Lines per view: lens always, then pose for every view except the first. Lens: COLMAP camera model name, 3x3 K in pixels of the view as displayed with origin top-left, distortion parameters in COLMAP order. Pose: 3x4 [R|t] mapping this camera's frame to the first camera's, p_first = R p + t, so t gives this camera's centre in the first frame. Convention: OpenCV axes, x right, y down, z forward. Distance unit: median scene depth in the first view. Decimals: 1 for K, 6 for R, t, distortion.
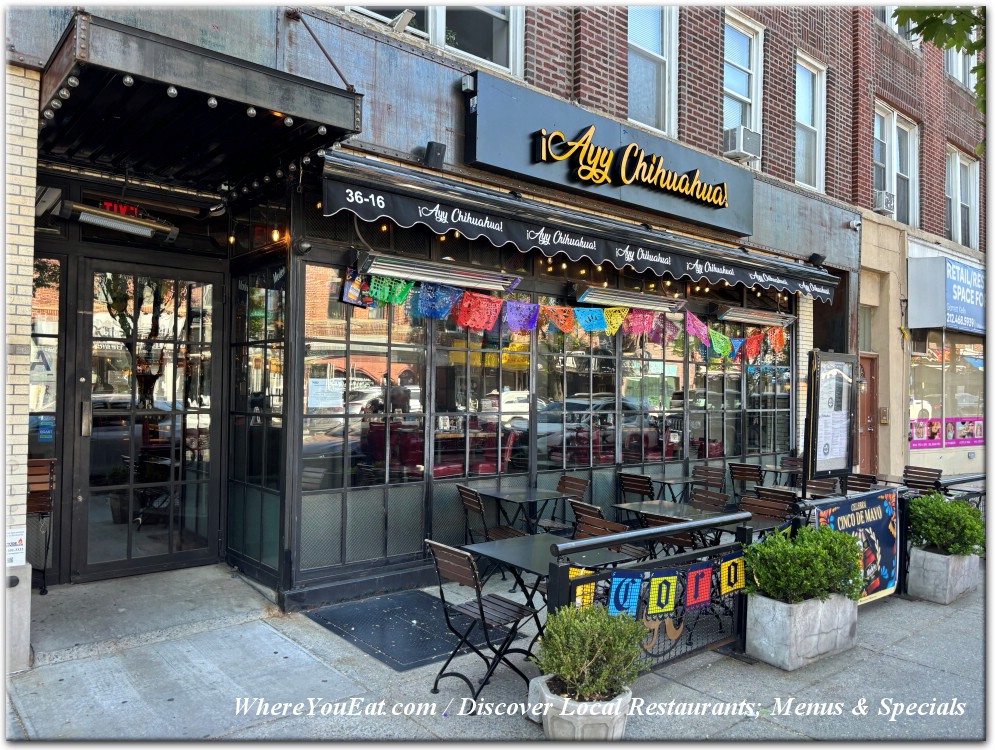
lens RADIAL K [[741.1, 0, 514.2], [0, 741.1, 370.8], [0, 0, 1]] dist [0.032906, -0.040875]
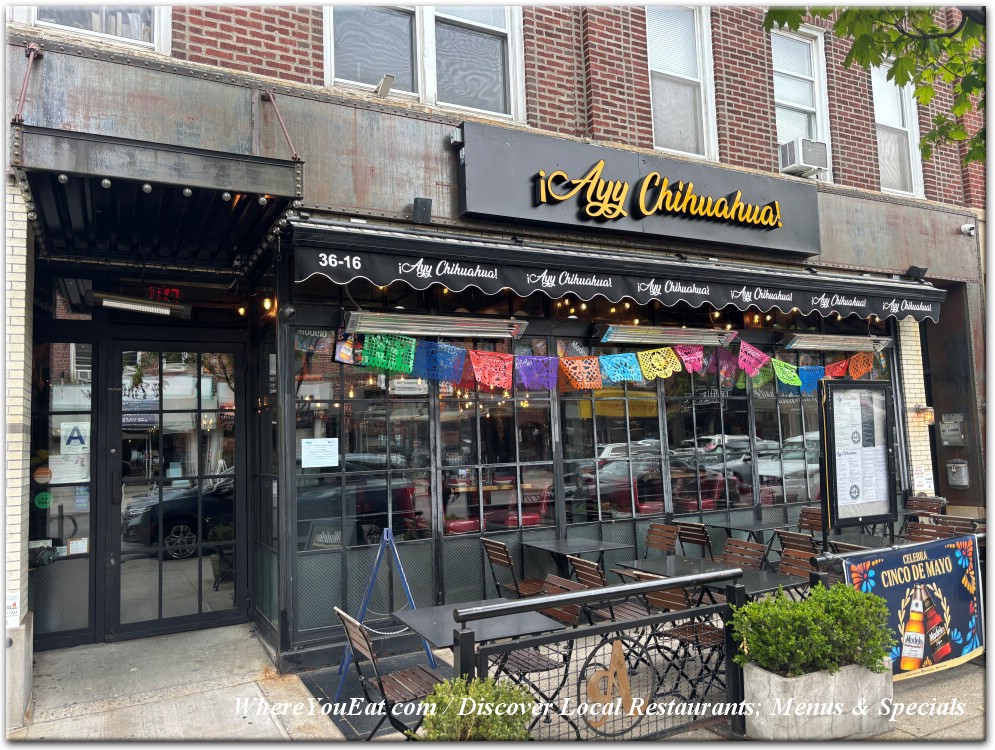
lens RADIAL K [[741.1, 0, 495.7], [0, 741.1, 375.9], [0, 0, 1]] dist [0.032906, -0.040875]
pose [[0.973154, -0.069040, -0.219554, 0.189303], [0.056256, 0.996365, -0.063963, 0.002842], [0.223172, 0.049894, 0.973501, 0.054363]]
